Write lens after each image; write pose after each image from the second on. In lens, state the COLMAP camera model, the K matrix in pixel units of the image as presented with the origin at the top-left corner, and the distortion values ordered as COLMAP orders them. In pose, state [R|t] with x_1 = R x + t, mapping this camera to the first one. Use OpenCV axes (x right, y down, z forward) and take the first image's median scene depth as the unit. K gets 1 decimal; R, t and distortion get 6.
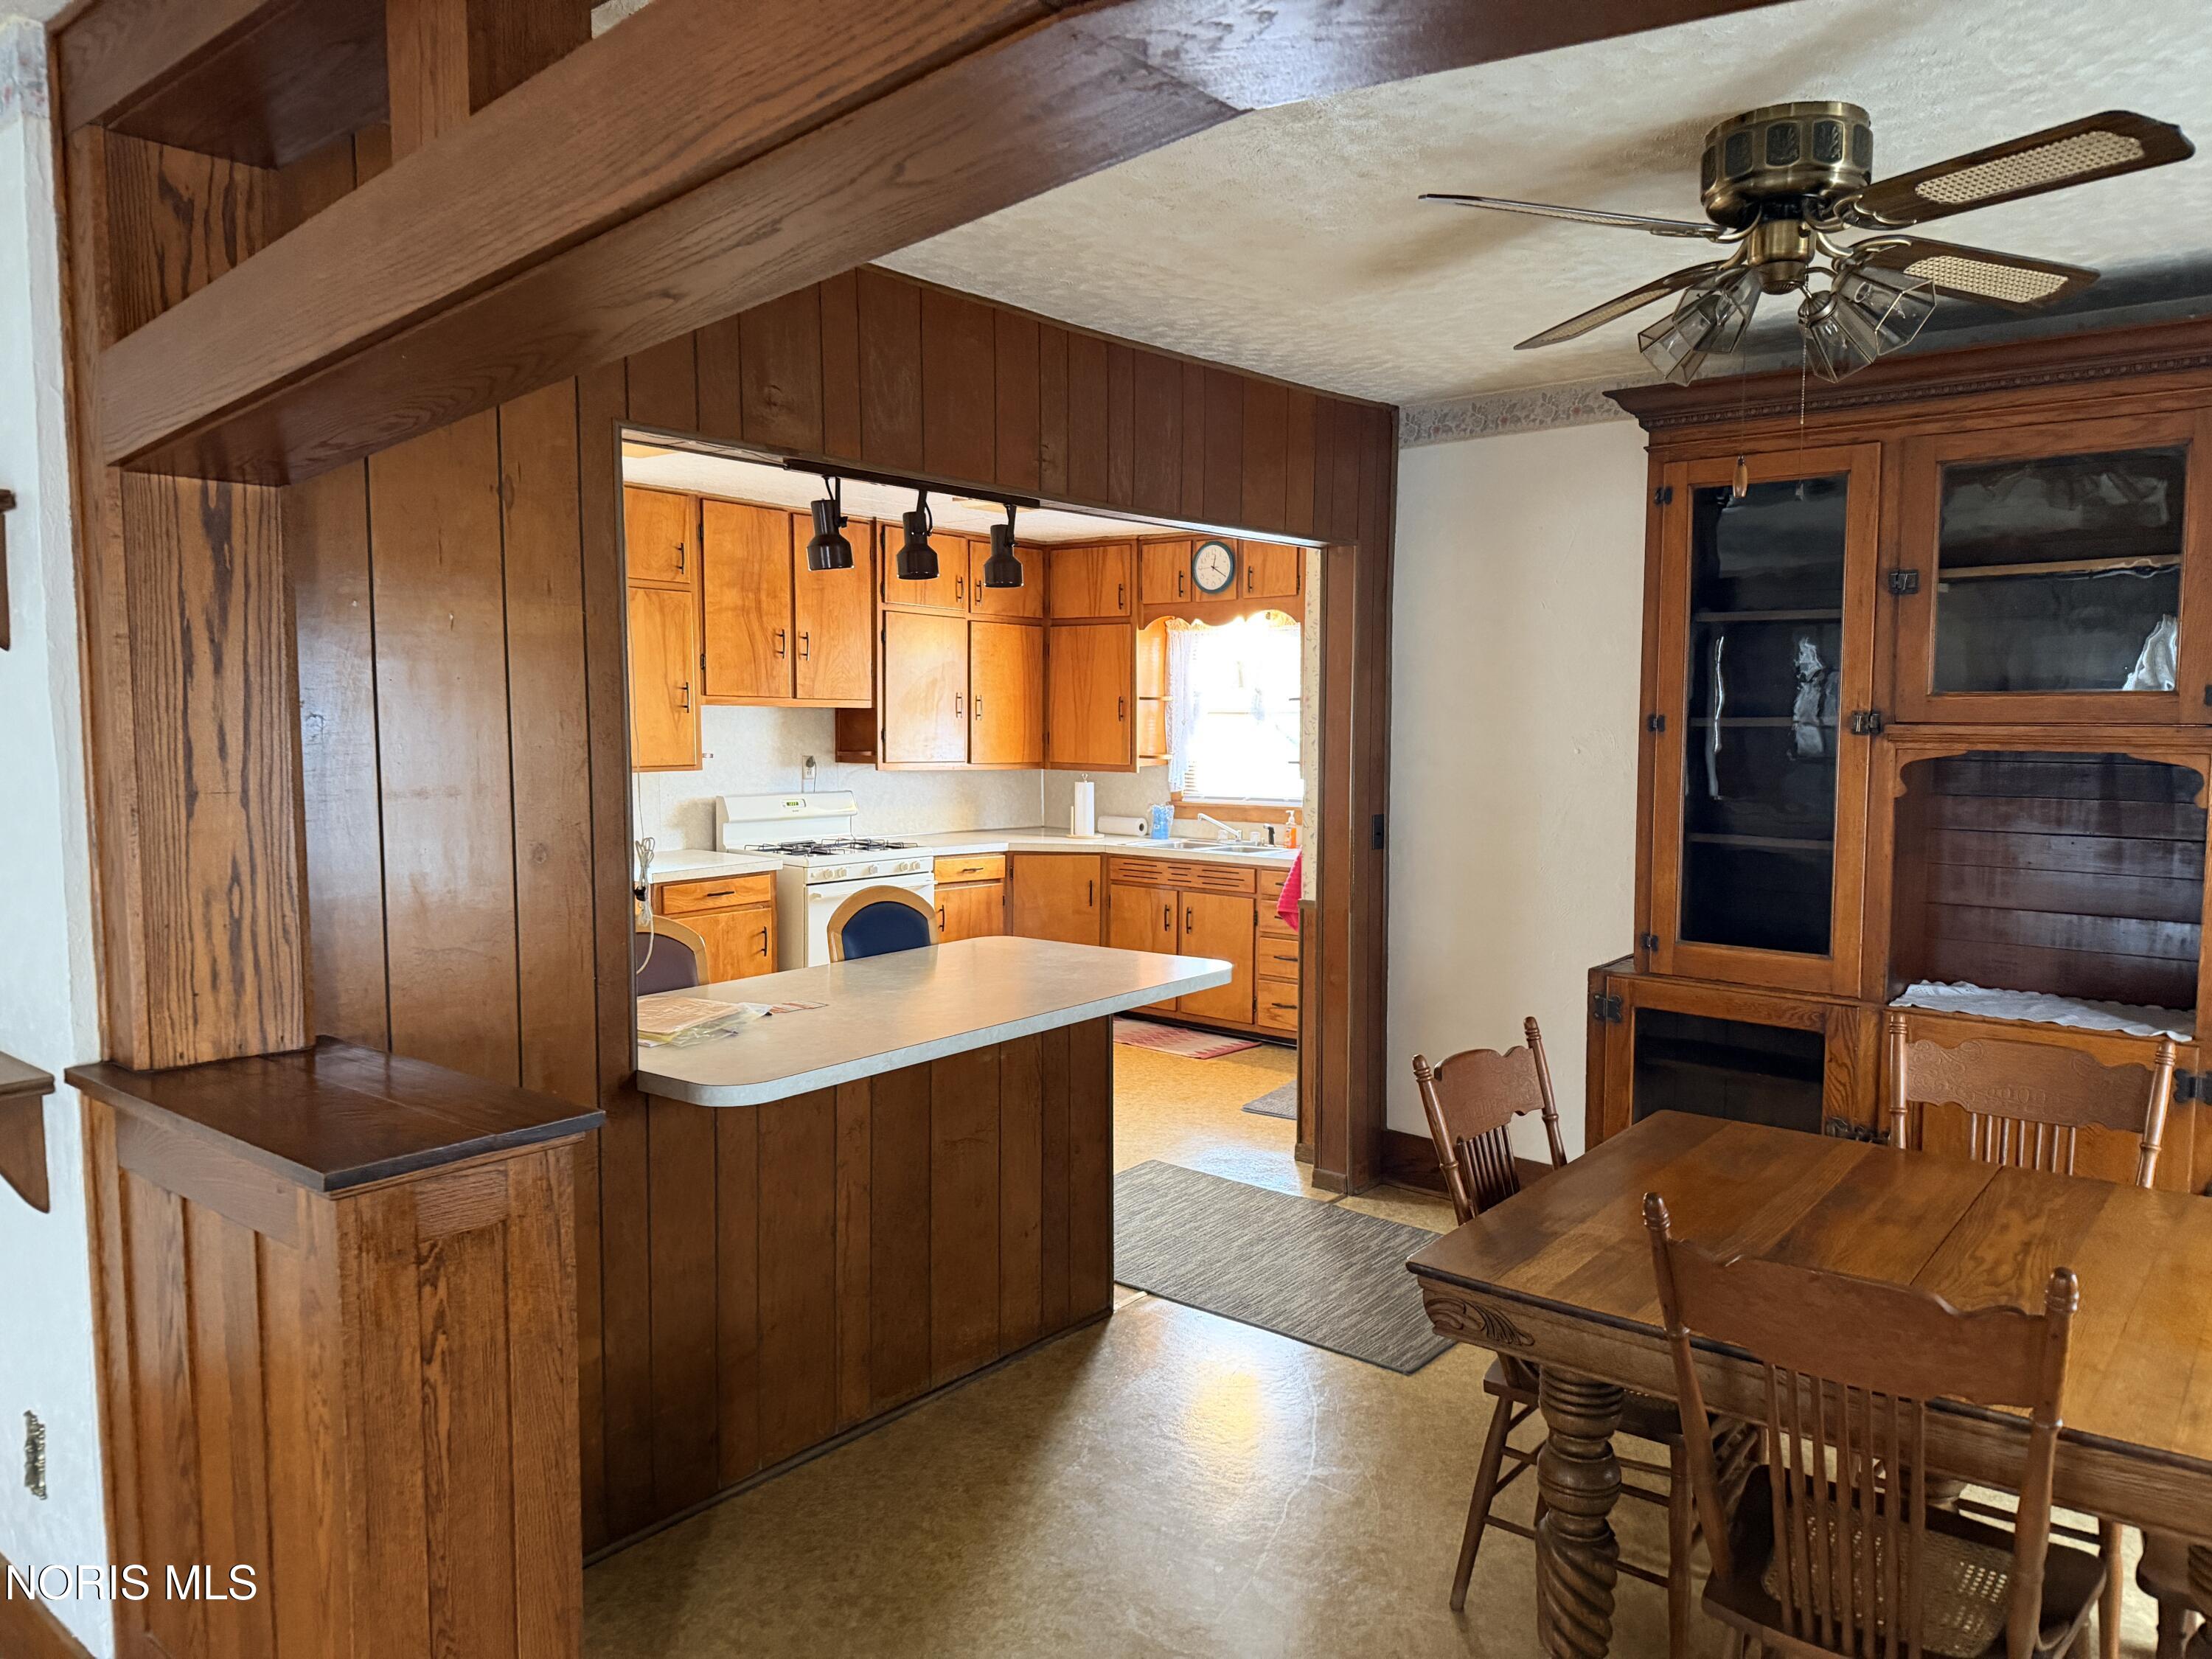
lens RADIAL K [[1558.4, 0, 1092.5], [0, 1558.4, 838.8], [0, 0, 1]] dist [0.080055, -0.115598]
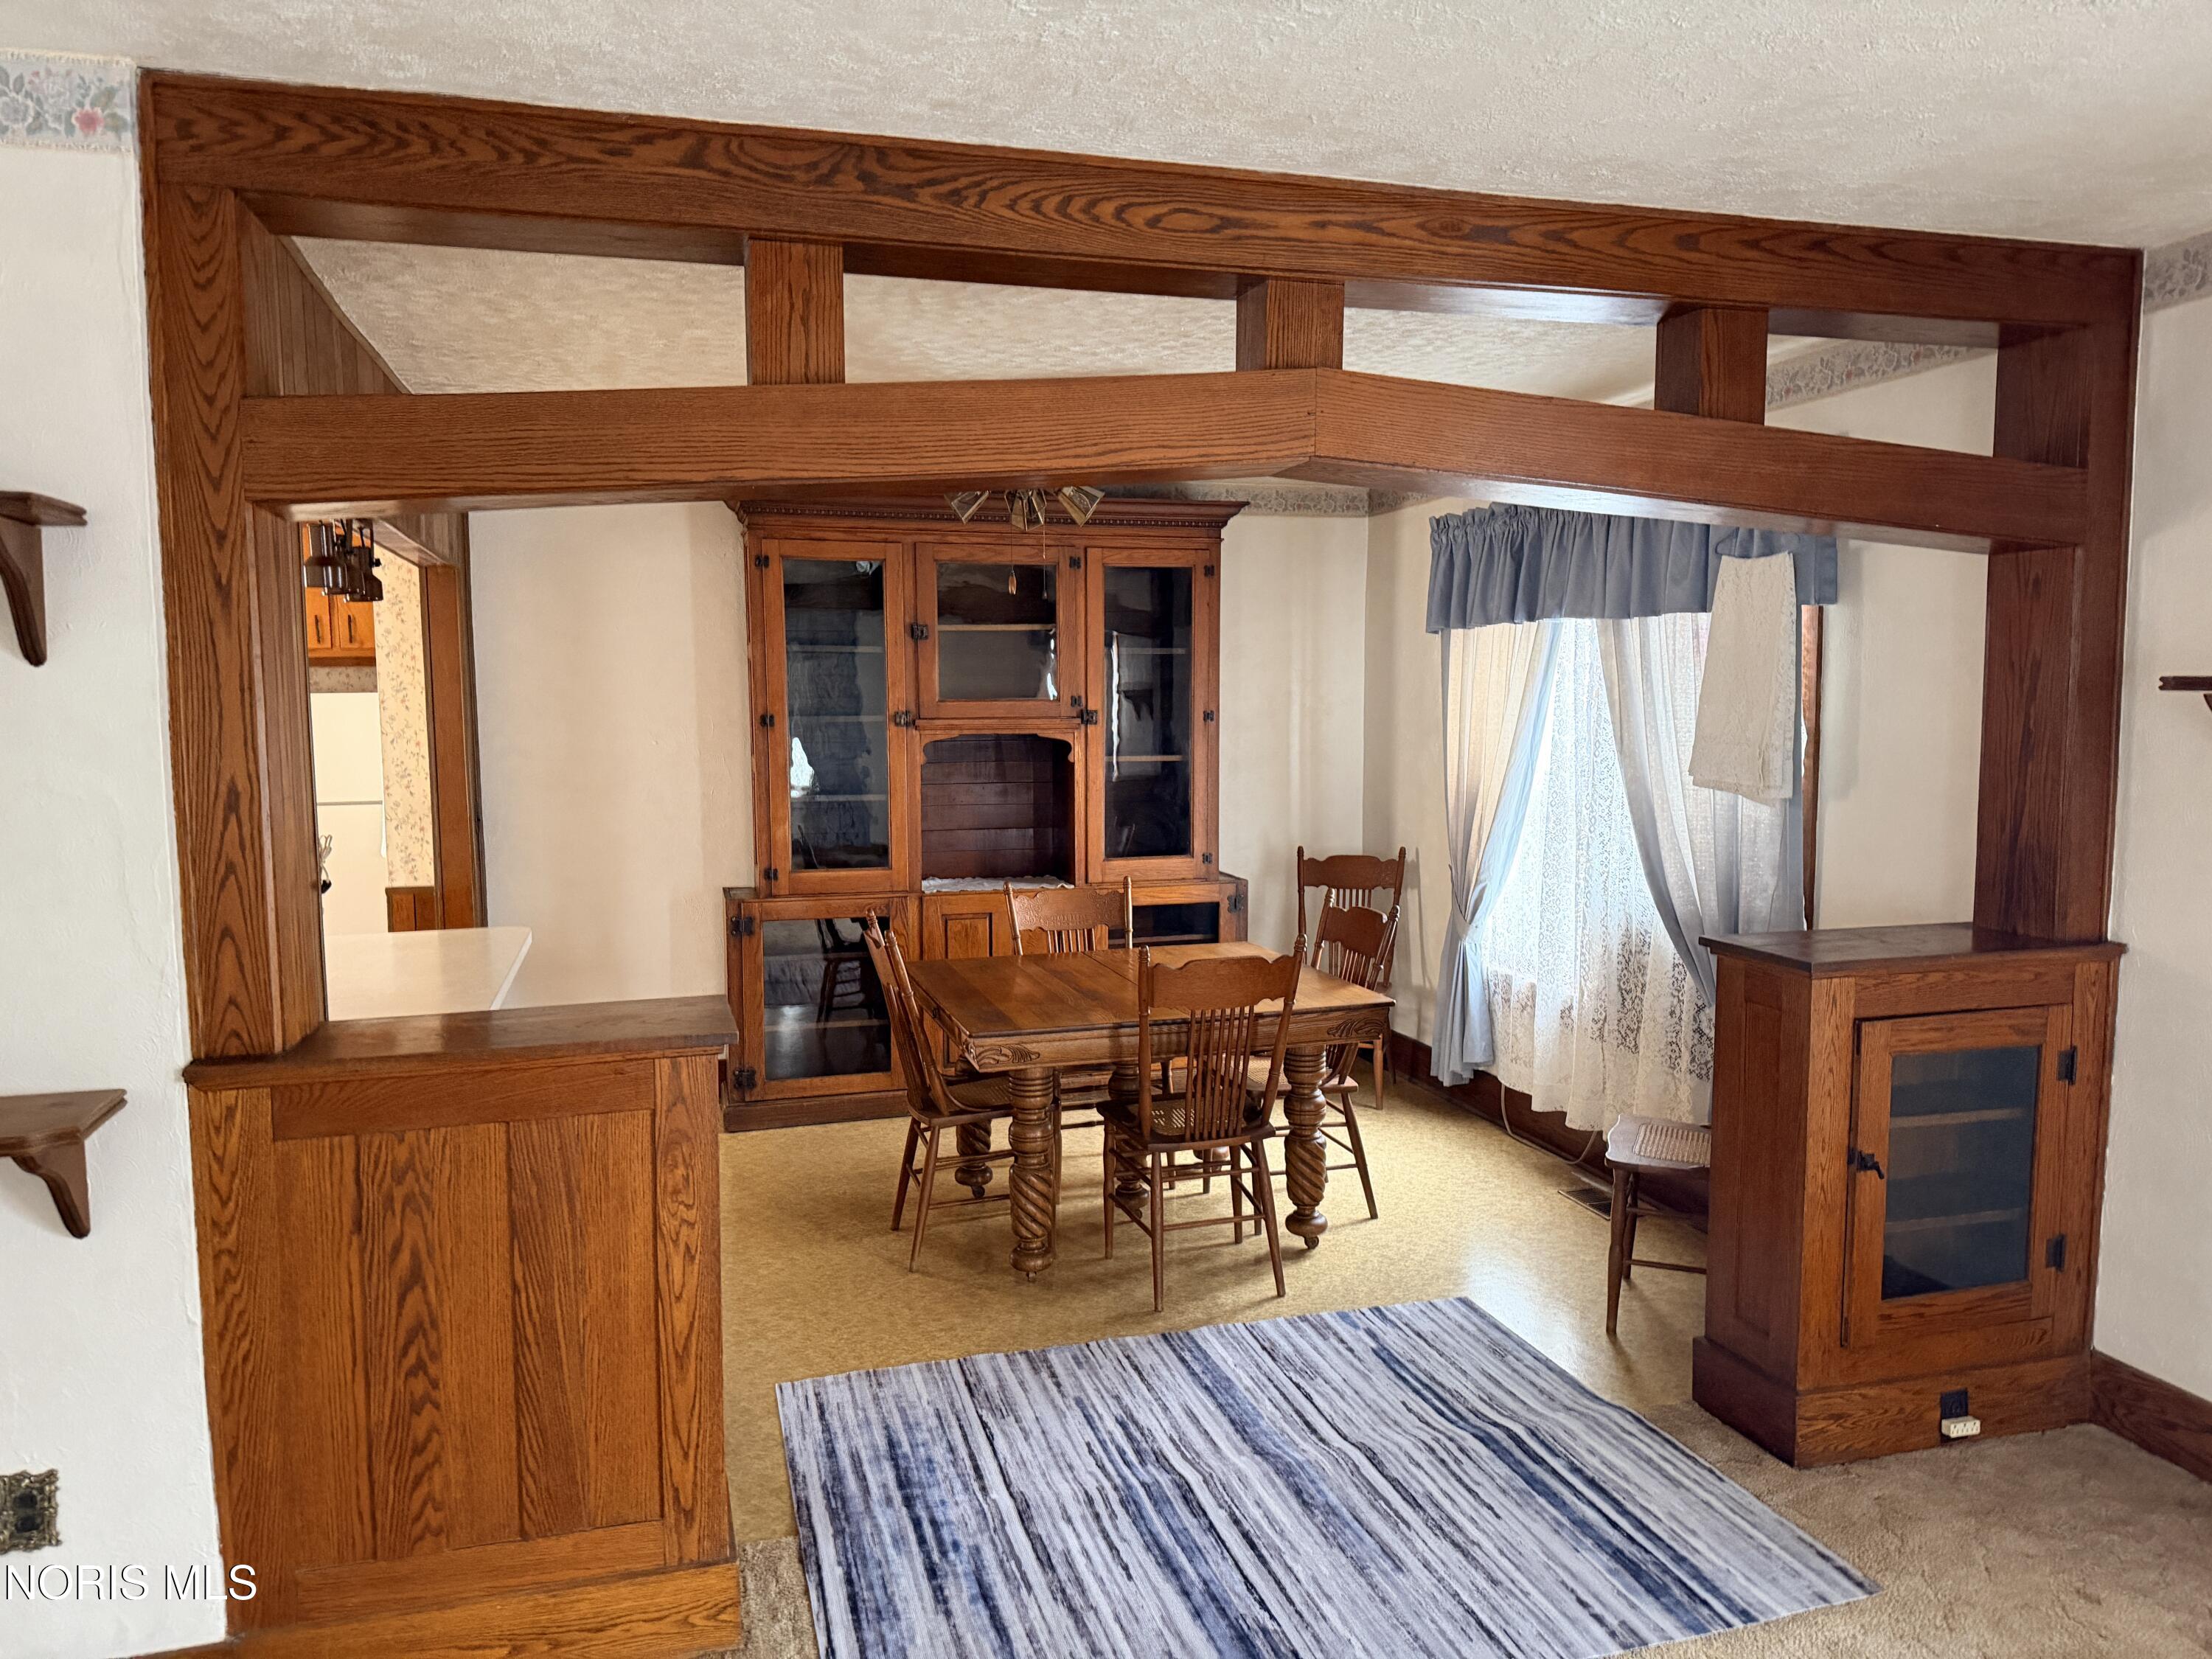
lens RADIAL K [[1558.4, 0, 1085.0], [0, 1558.4, 890.4], [0, 0, 1]] dist [0.080055, -0.115598]
pose [[0.570395, -0.102554, 0.814943, -0.350513], [0.073584, 0.994565, 0.073655, -0.001615], [-0.818068, 0.017954, 0.574841, -0.030237]]
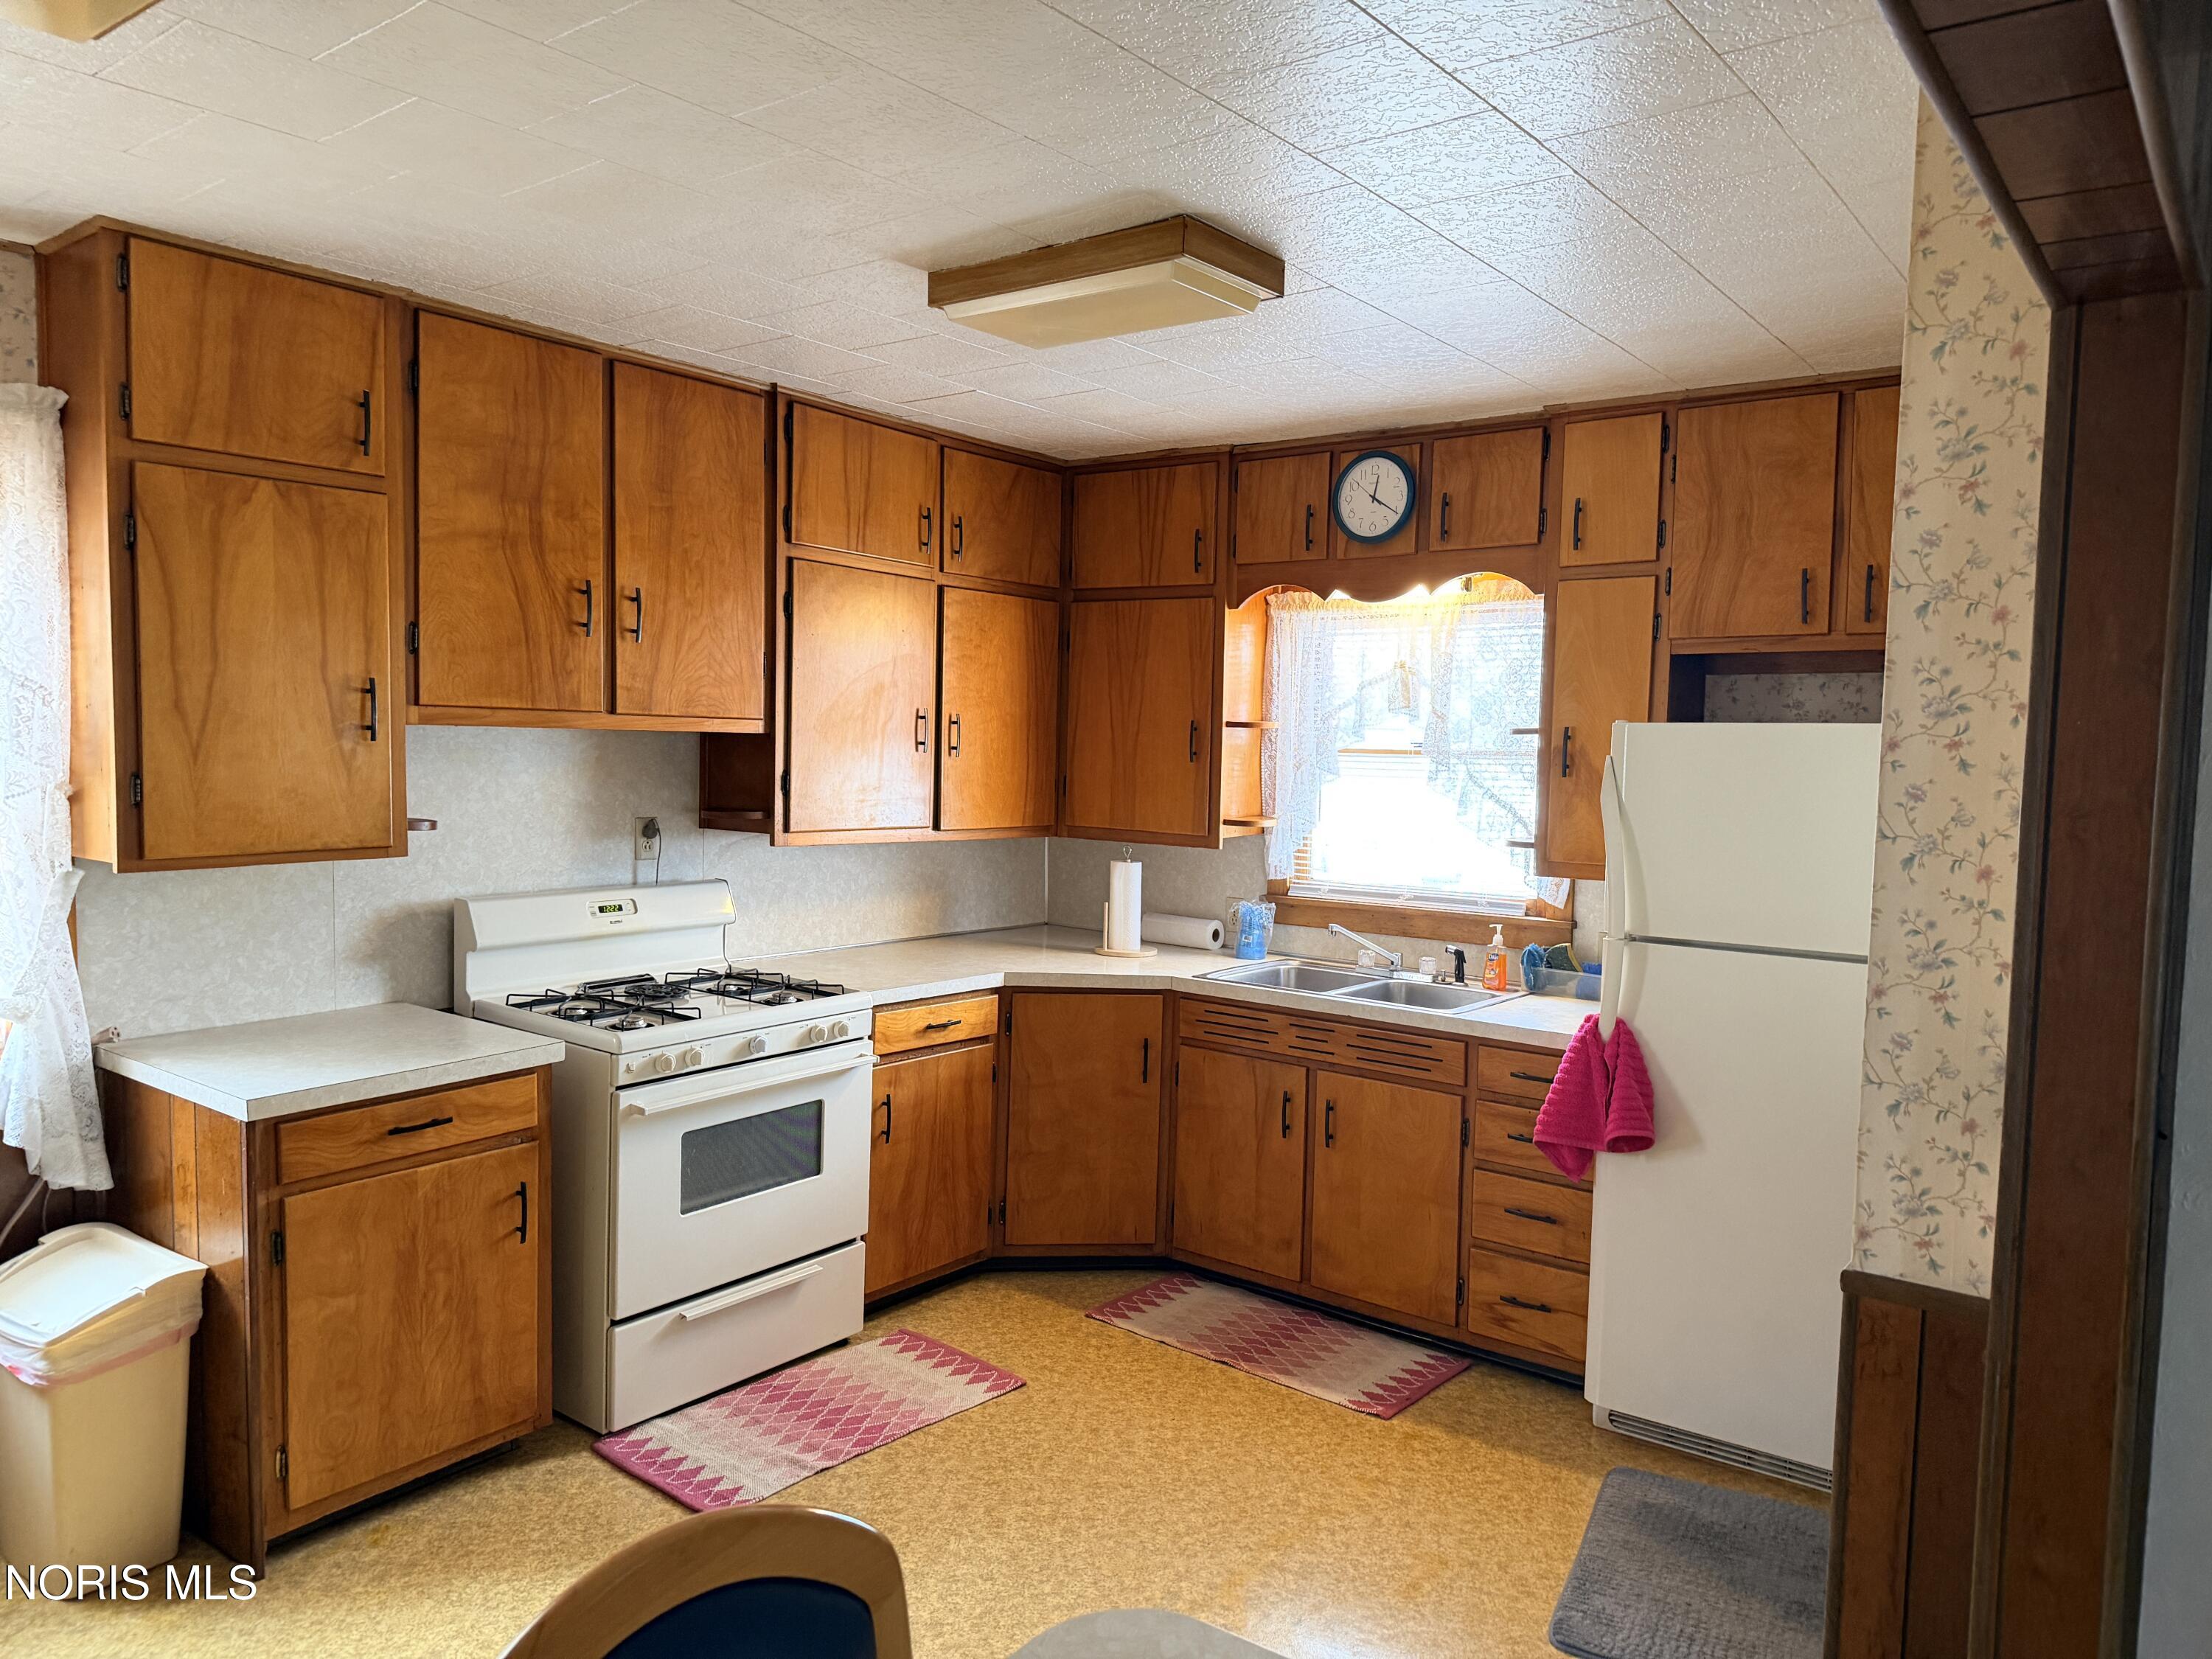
lens RADIAL K [[1558.4, 0, 1097.5], [0, 1558.4, 823.5], [0, 0, 1]] dist [0.080055, -0.115598]
pose [[0.998751, 0.015038, 0.047643, -0.049497], [-0.014038, 0.999675, -0.021271, -0.041898], [-0.047948, 0.020576, 0.998638, 0.441717]]
